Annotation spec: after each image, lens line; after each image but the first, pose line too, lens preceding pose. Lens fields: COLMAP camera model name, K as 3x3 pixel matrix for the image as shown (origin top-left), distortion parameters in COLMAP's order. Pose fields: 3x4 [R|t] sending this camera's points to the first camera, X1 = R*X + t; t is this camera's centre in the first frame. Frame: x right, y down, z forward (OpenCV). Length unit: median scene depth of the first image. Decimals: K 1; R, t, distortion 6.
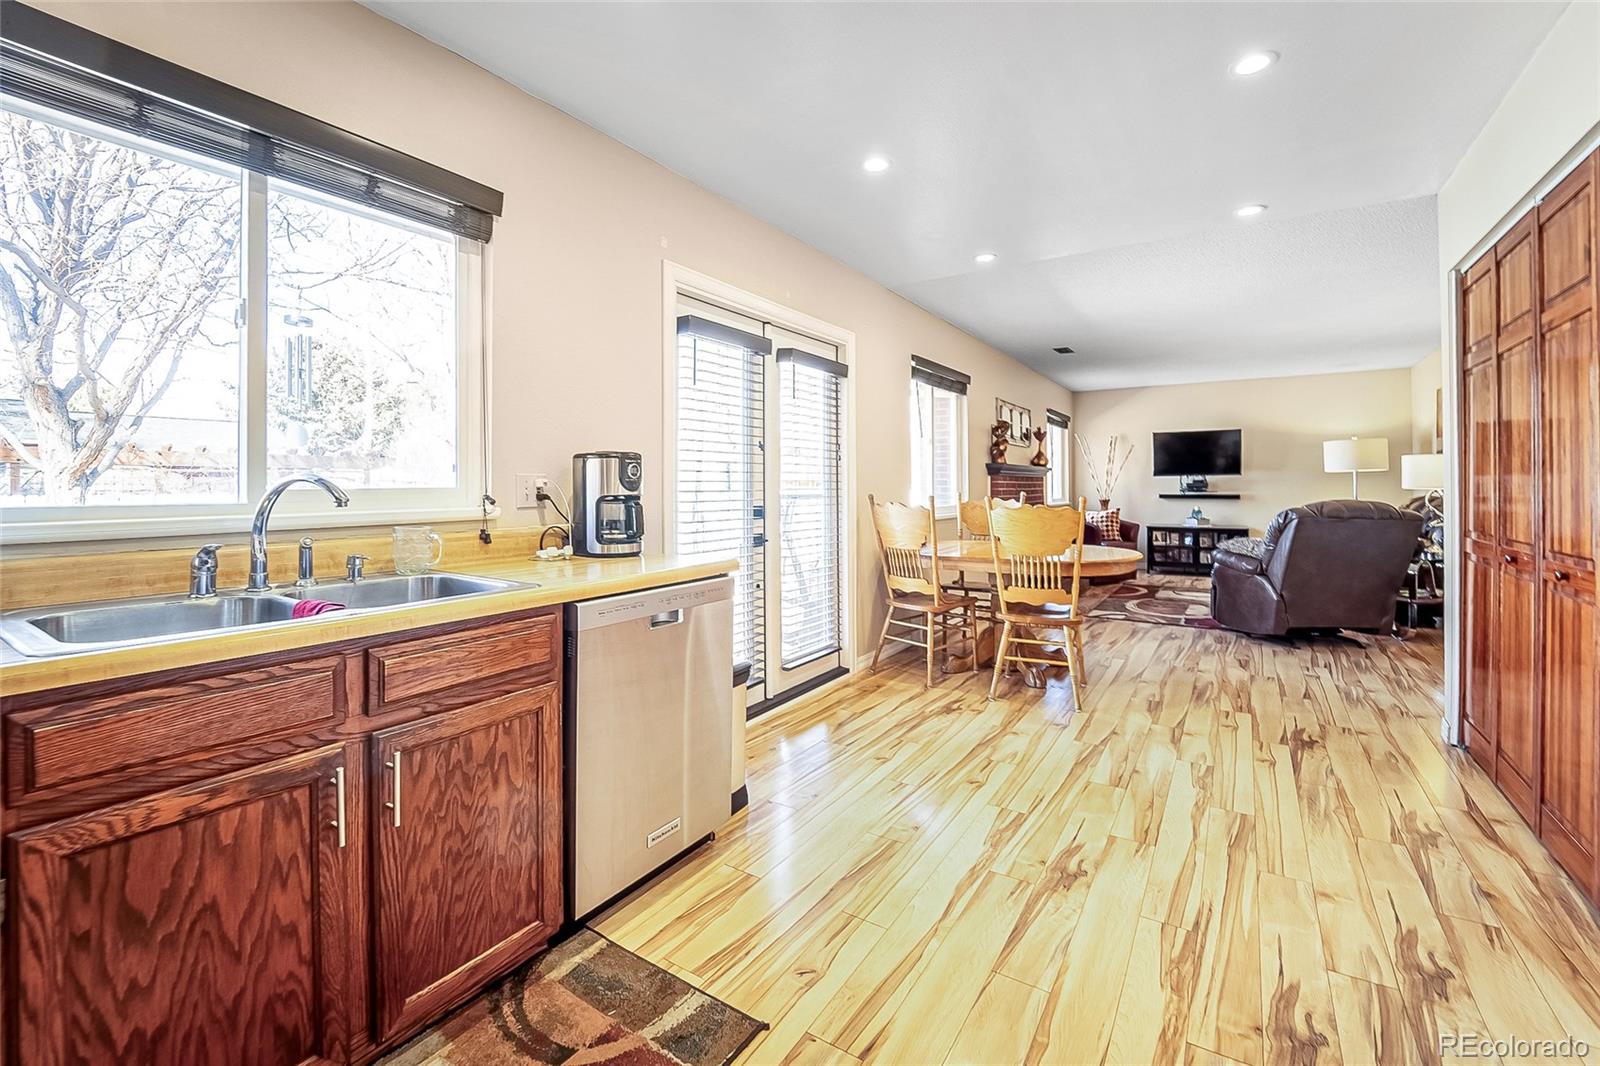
lens RADIAL K [[659.2, 0, 801.3], [0, 659.2, 494.1], [0, 0, 1]] dist [-0.028111, -0.000572]
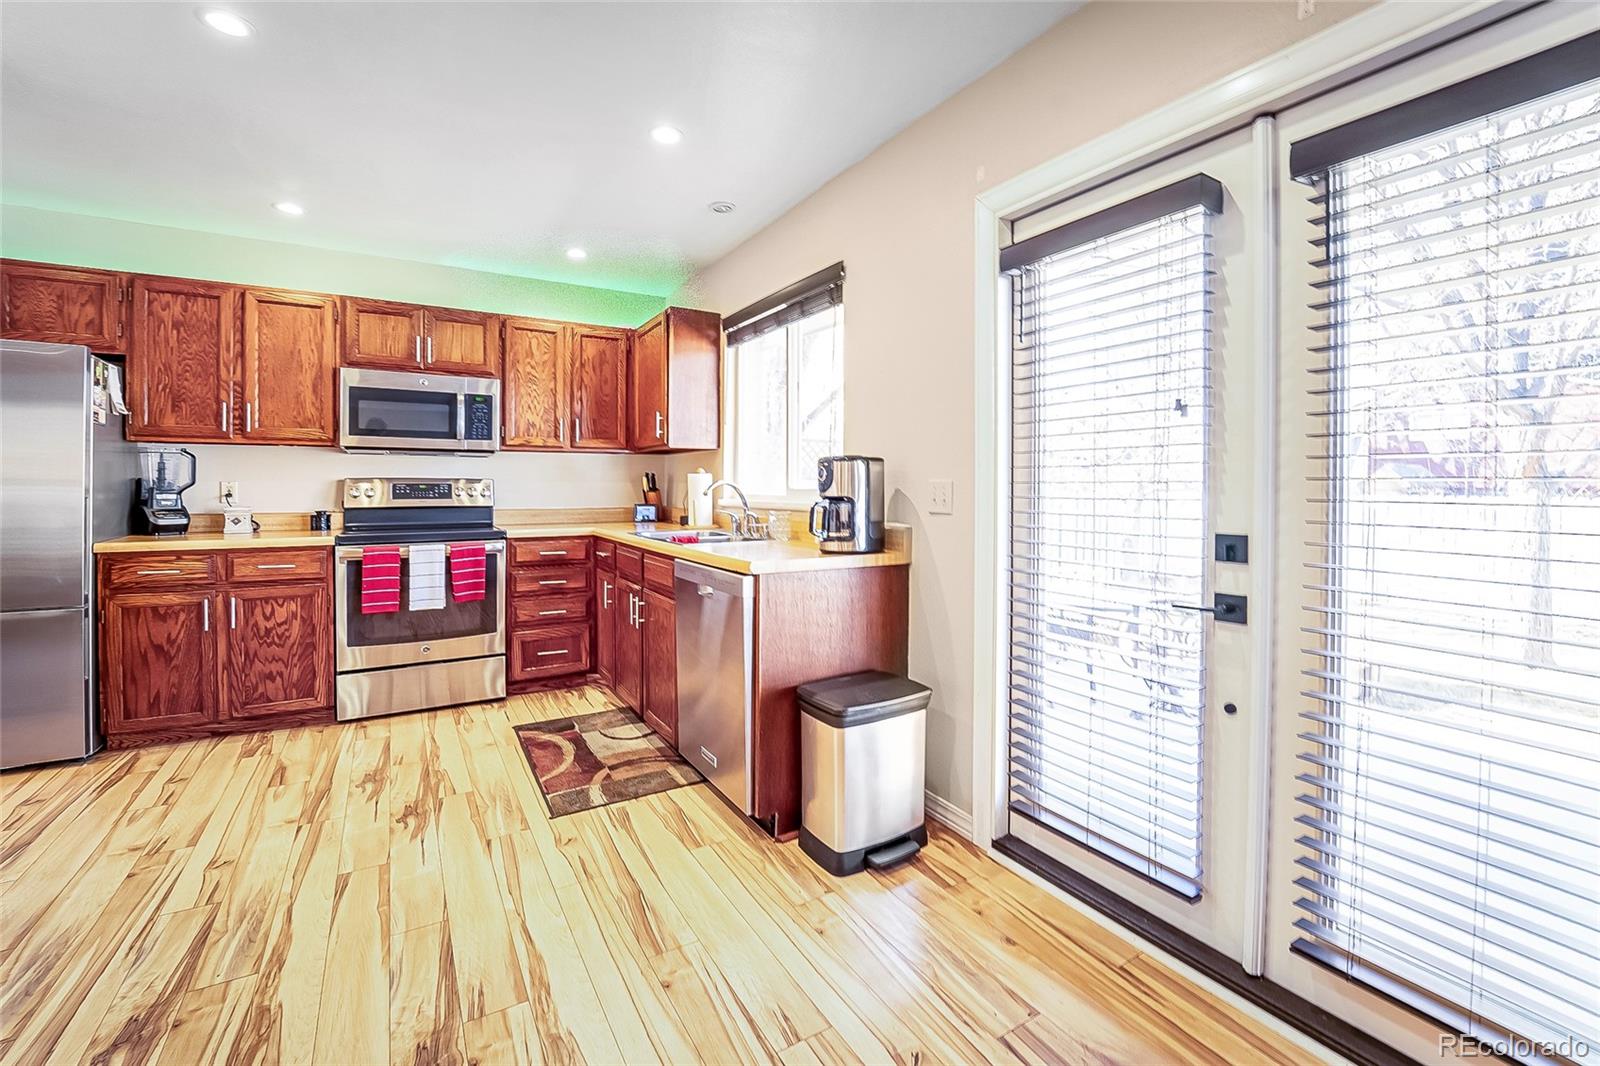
lens RADIAL K [[659.2, 0, 801.3], [0, 659.2, 494.1], [0, 0, 1]] dist [-0.028111, -0.000572]
pose [[-0.417079, 0.012495, -0.908784, 0.611918], [-0.014354, 0.999690, 0.020333, -0.019508], [0.908757, 0.021525, -0.416771, 1.173226]]
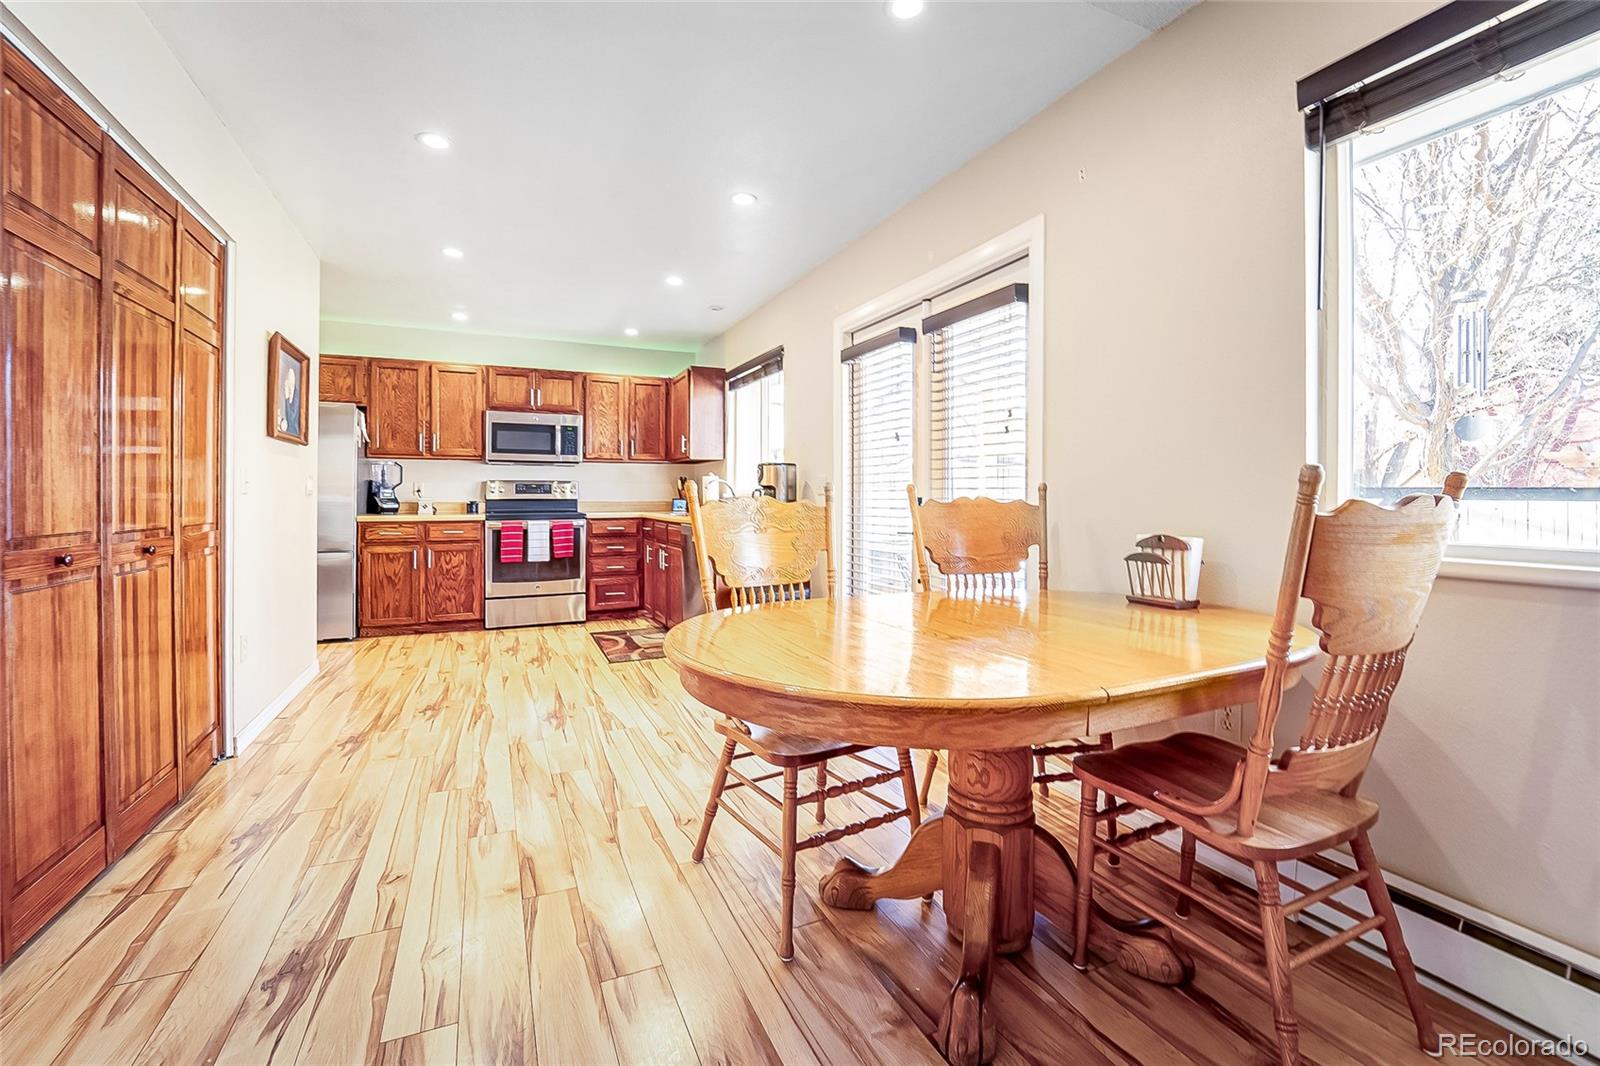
lens RADIAL K [[659.2, 0, 801.3], [0, 659.2, 494.1], [0, 0, 1]] dist [-0.028111, -0.000572]
pose [[-0.509709, -0.001275, -0.860346, 1.085932], [-0.009957, 0.999941, 0.004417, 0.013682], [0.860289, 0.010818, -0.509692, 1.709034]]
